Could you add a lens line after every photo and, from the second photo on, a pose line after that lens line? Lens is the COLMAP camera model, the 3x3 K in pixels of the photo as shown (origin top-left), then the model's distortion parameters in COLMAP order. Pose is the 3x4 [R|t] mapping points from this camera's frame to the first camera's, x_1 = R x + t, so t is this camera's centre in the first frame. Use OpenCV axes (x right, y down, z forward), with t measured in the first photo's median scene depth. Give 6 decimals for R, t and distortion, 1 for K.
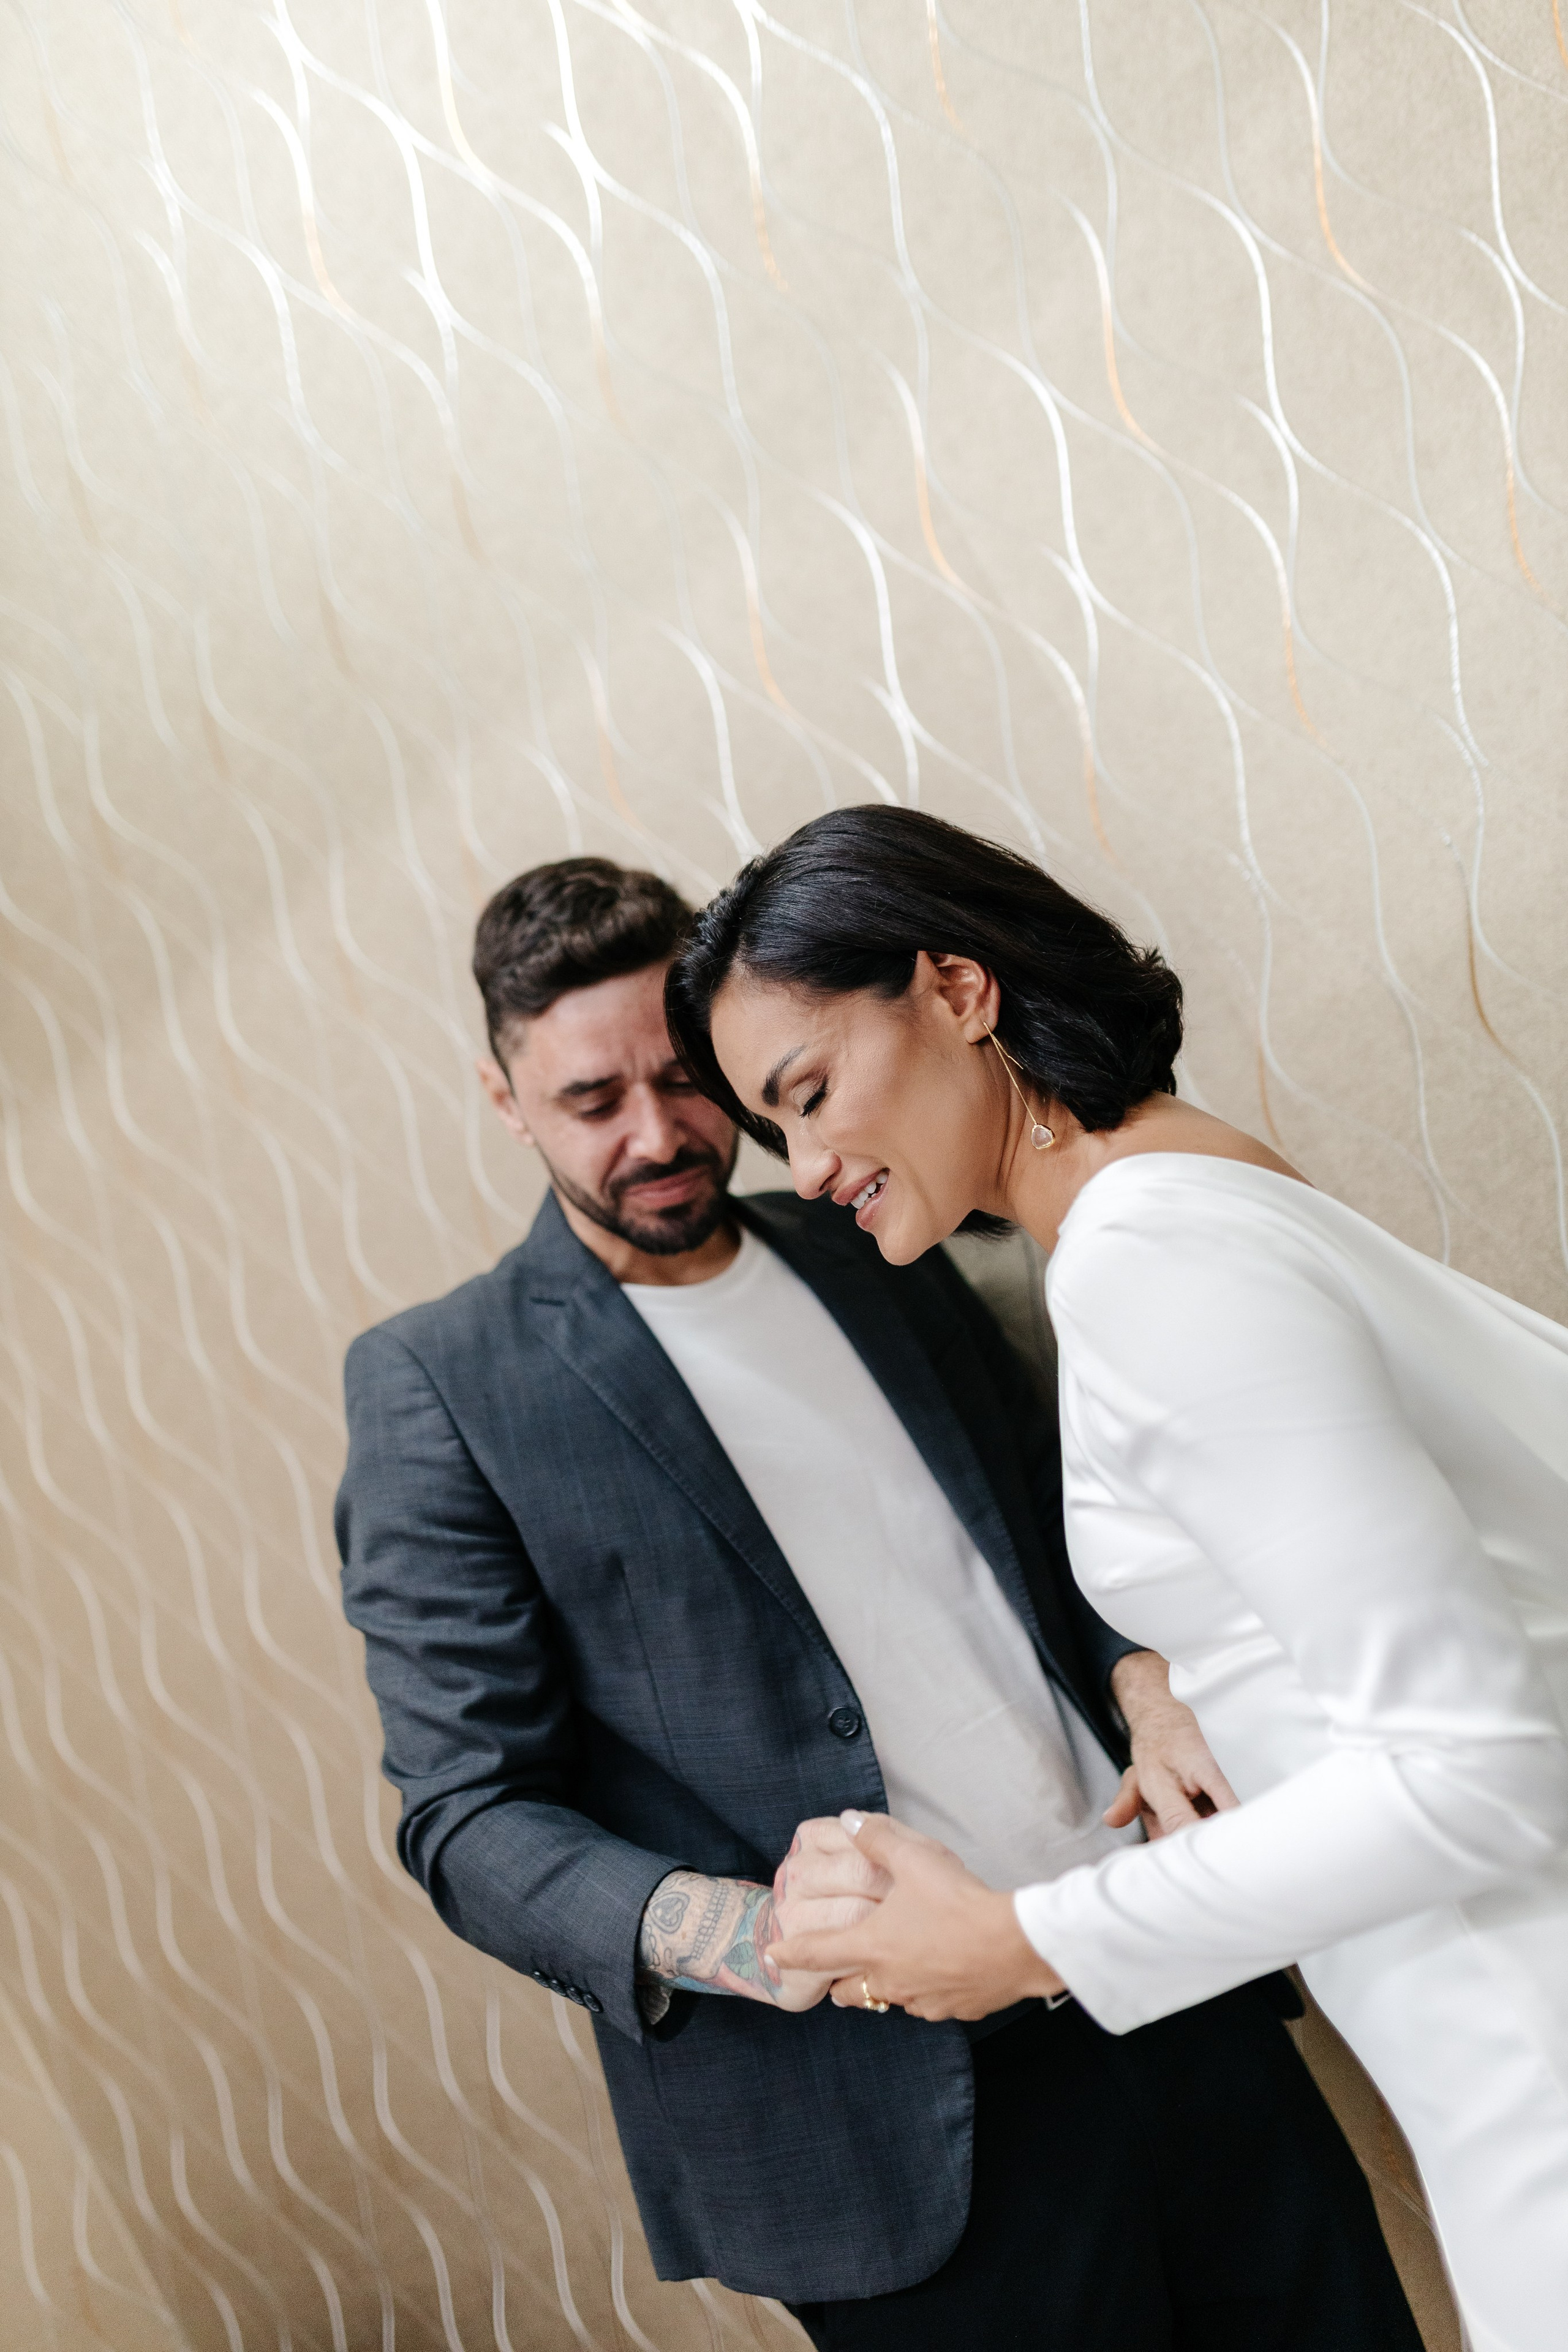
lens RADIAL K [[2225.1, 0, 782.0], [0, 2225.1, 1176.9], [0, 0, 1]] dist [0.022311, 0.000000]
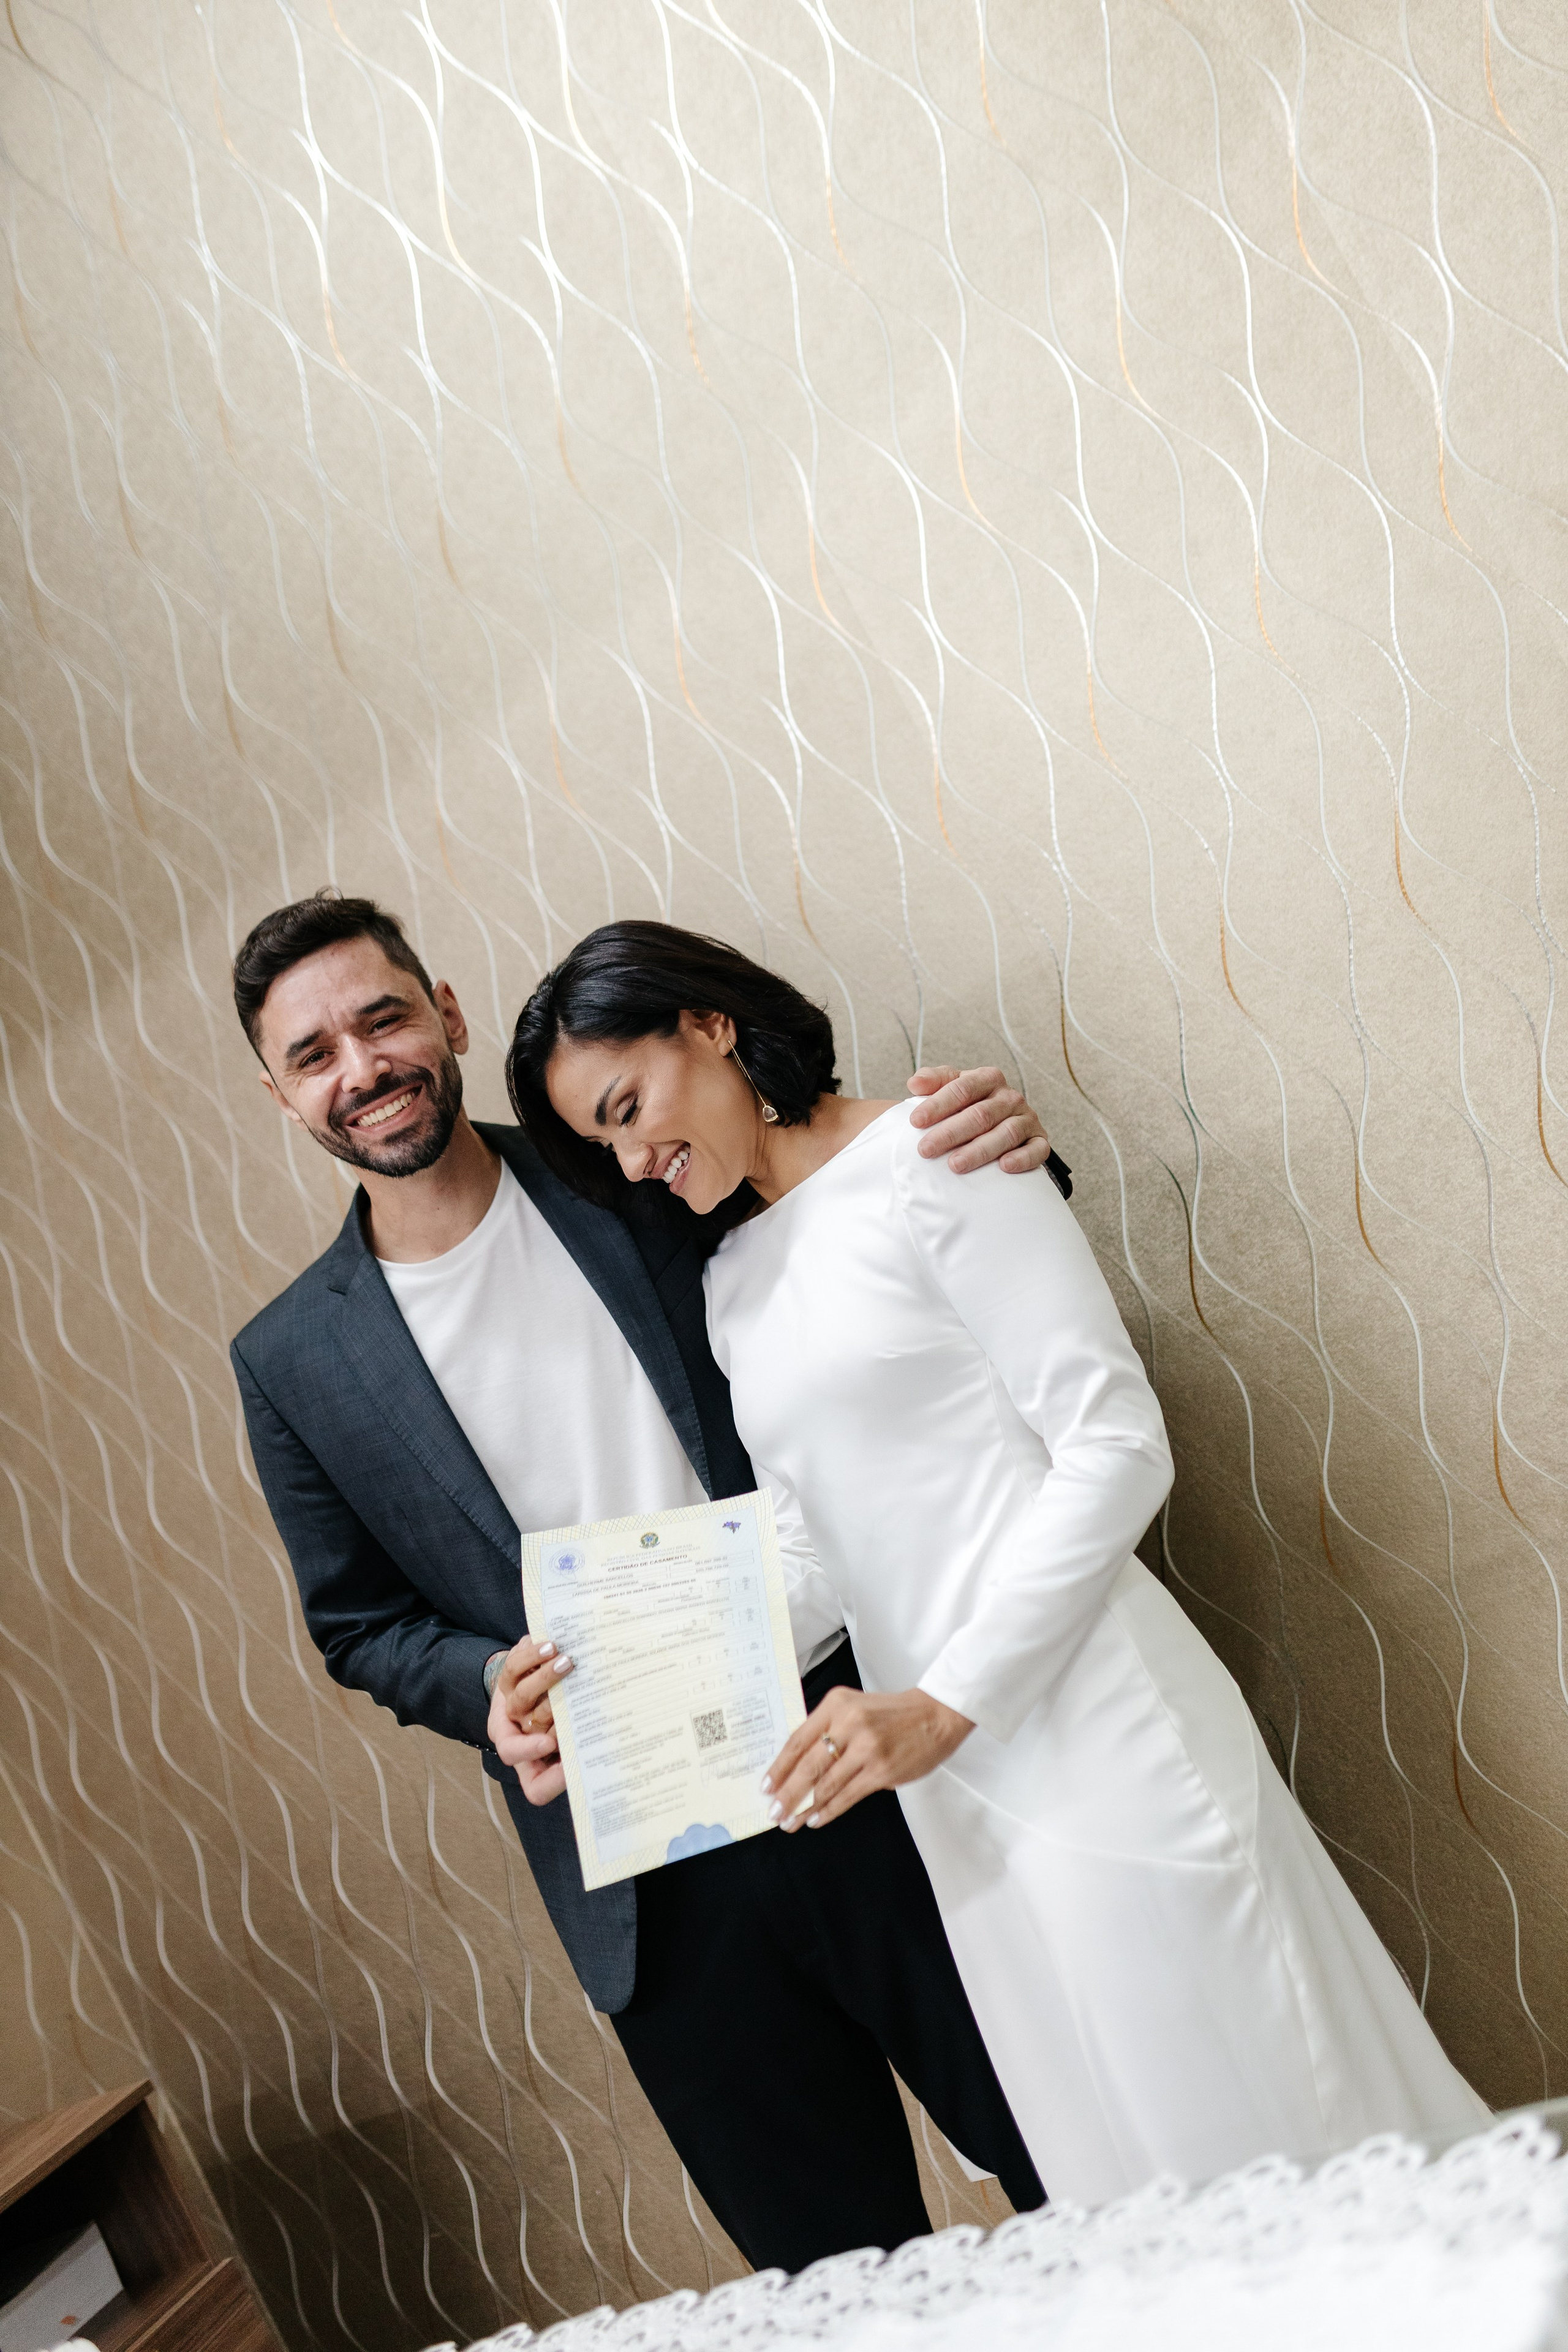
lens RADIAL K [[2225.1, 0, 781.5], [0, 2225.1, 1176.0], [0, 0, 1]] dist [0.022311, 0.000000]
pose [[0.999331, 0.034671, 0.011665, 0.041180], [-0.034829, 0.999300, 0.013626, 0.025143], [-0.011184, -0.014023, 0.999839, -0.239966]]
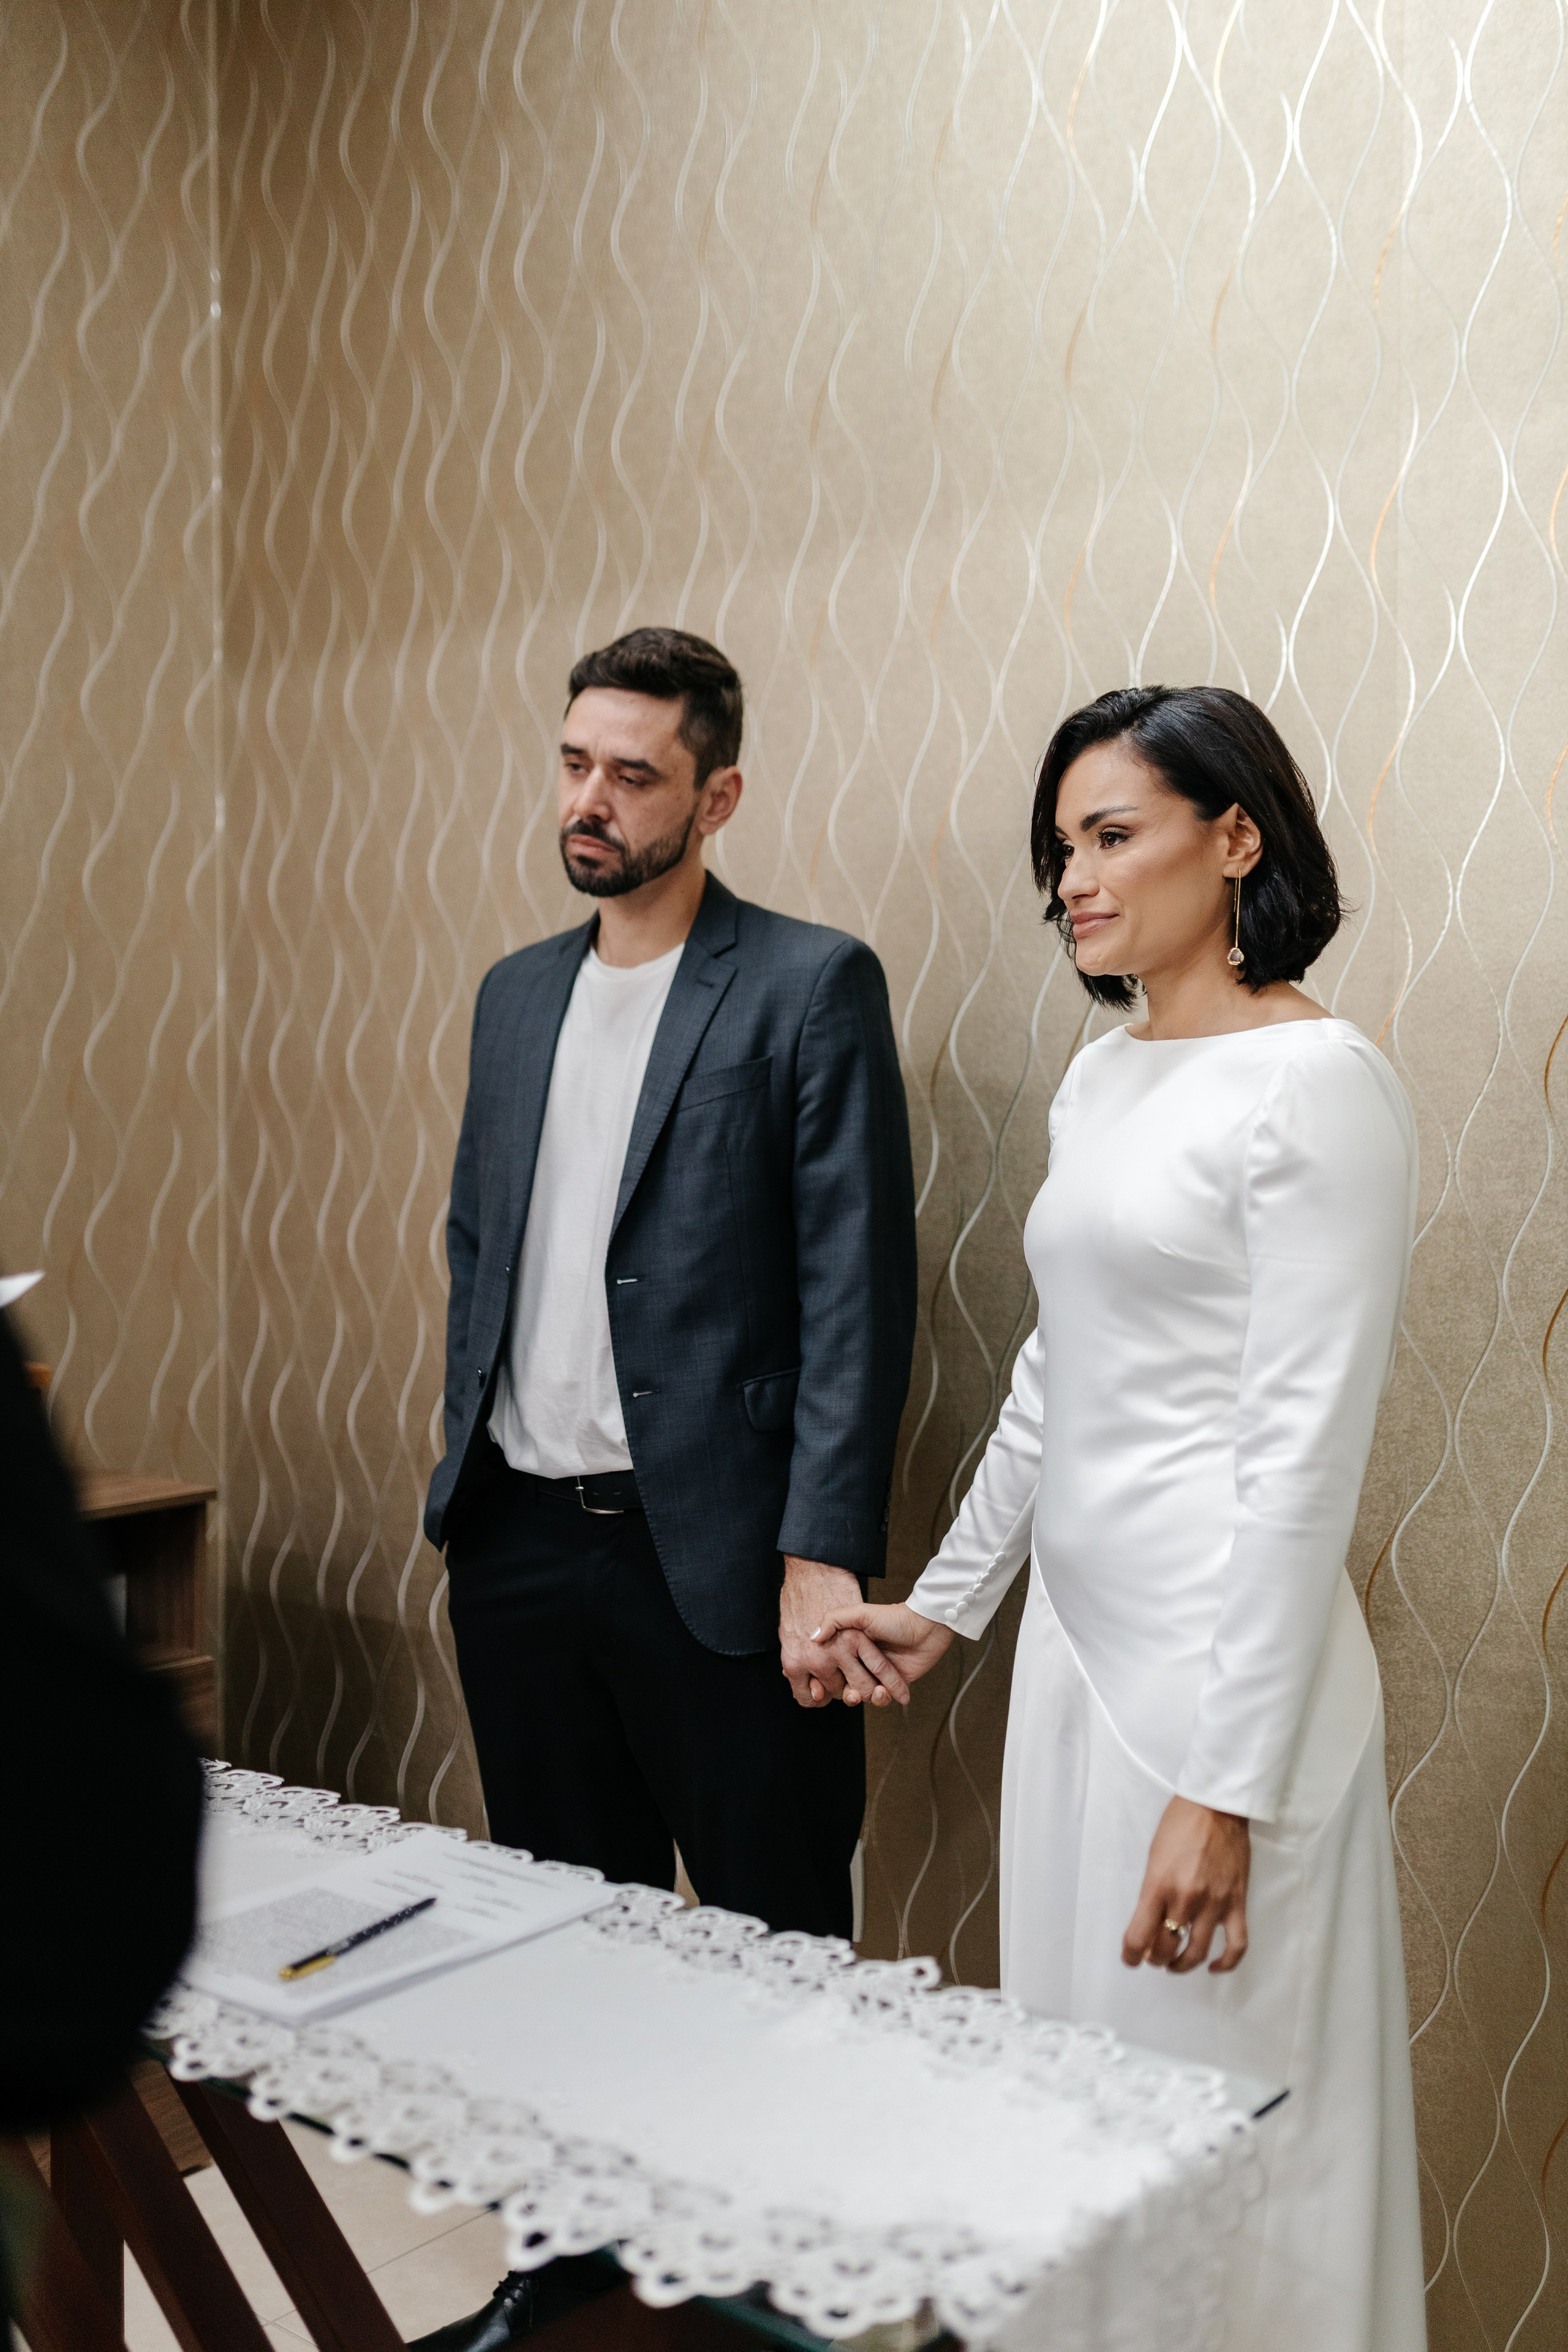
lens RADIAL K [[2225.1, 0, 768.4], [0, 2225.1, 1180.3], [0, 0, 1]] dist [0.022311, 0.000000]
pose [[0.863320, 0.494149, -0.102446, 0.074947], [-0.477361, 0.865480, 0.151888, 0.002432], [0.163720, -0.082224, 0.983074, -0.324775]]
